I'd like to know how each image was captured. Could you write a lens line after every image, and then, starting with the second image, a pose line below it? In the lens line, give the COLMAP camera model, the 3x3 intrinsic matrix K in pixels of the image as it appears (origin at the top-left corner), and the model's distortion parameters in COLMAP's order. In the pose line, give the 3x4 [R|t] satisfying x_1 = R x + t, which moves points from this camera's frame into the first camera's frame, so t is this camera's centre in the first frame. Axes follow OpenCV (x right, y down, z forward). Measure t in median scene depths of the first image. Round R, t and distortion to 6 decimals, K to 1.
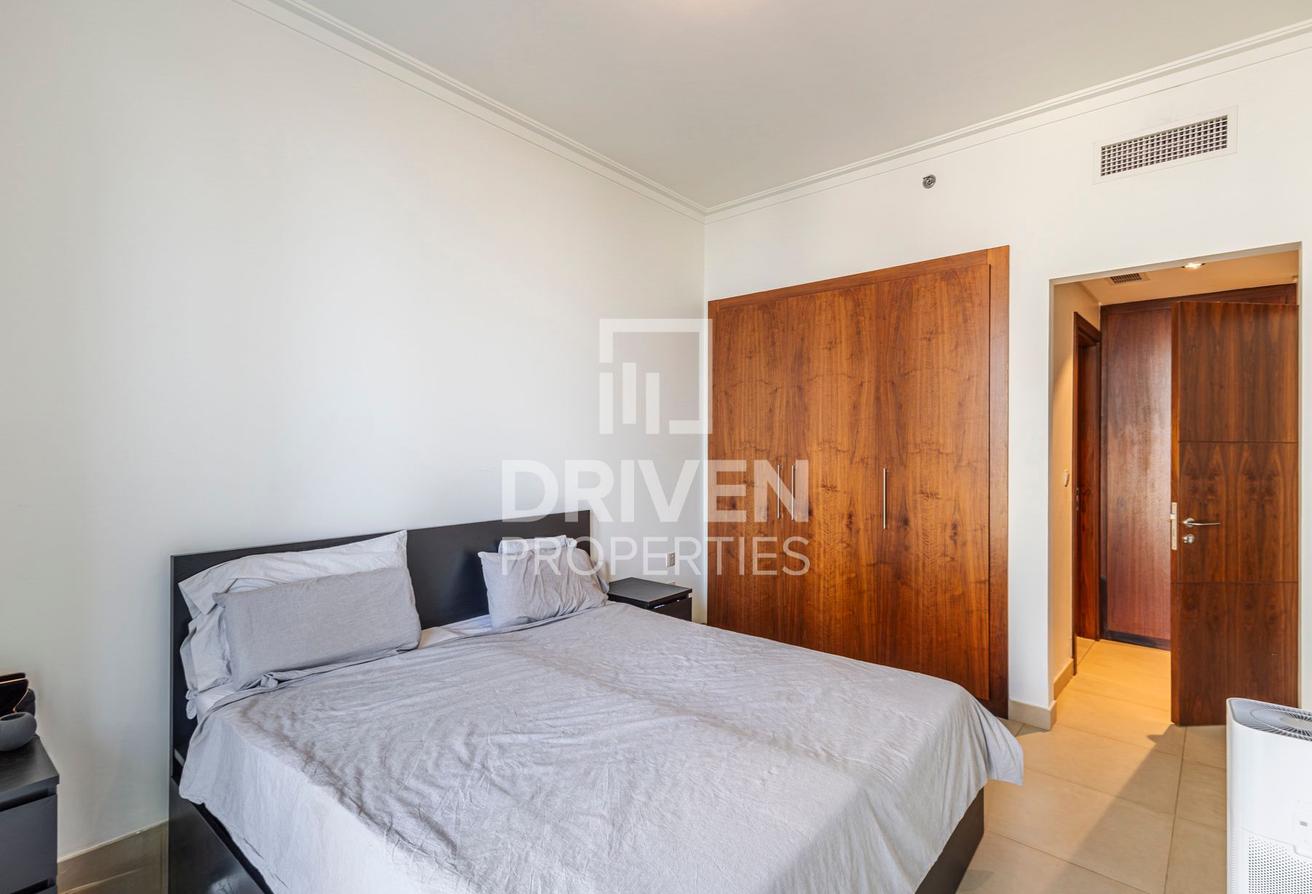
lens RADIAL K [[604.7, 0, 652.8], [0, 604.7, 454.6], [0, 0, 1]] dist [0.014930, -0.000907]
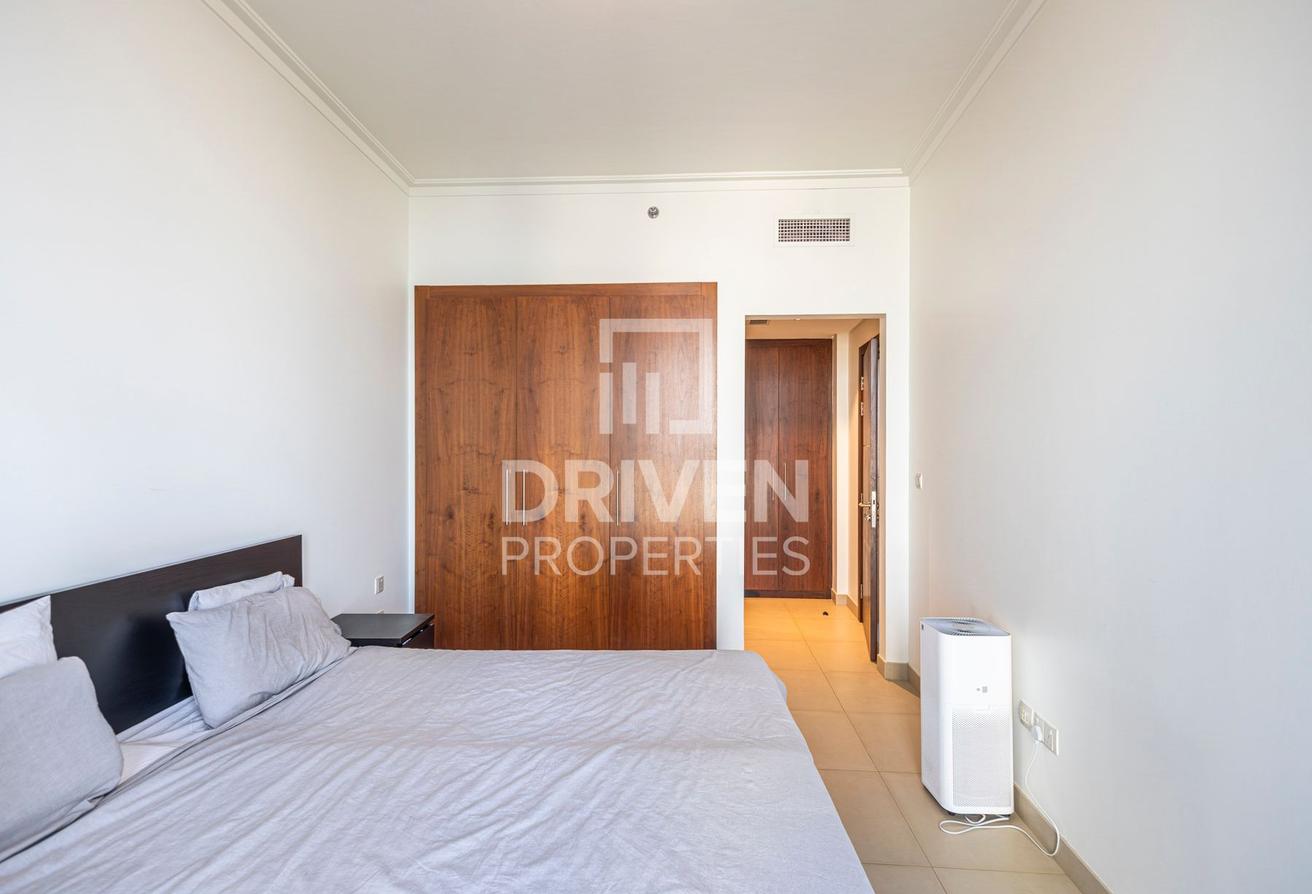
lens RADIAL K [[596.7, 0, 657.9], [0, 596.7, 459.0], [0, 0, 1]] dist [0.019852, -0.007086]
pose [[0.786147, -0.015408, 0.617847, -0.253876], [0.015061, 0.999870, 0.005772, -0.001878], [-0.617856, 0.004767, 0.786277, 0.146989]]
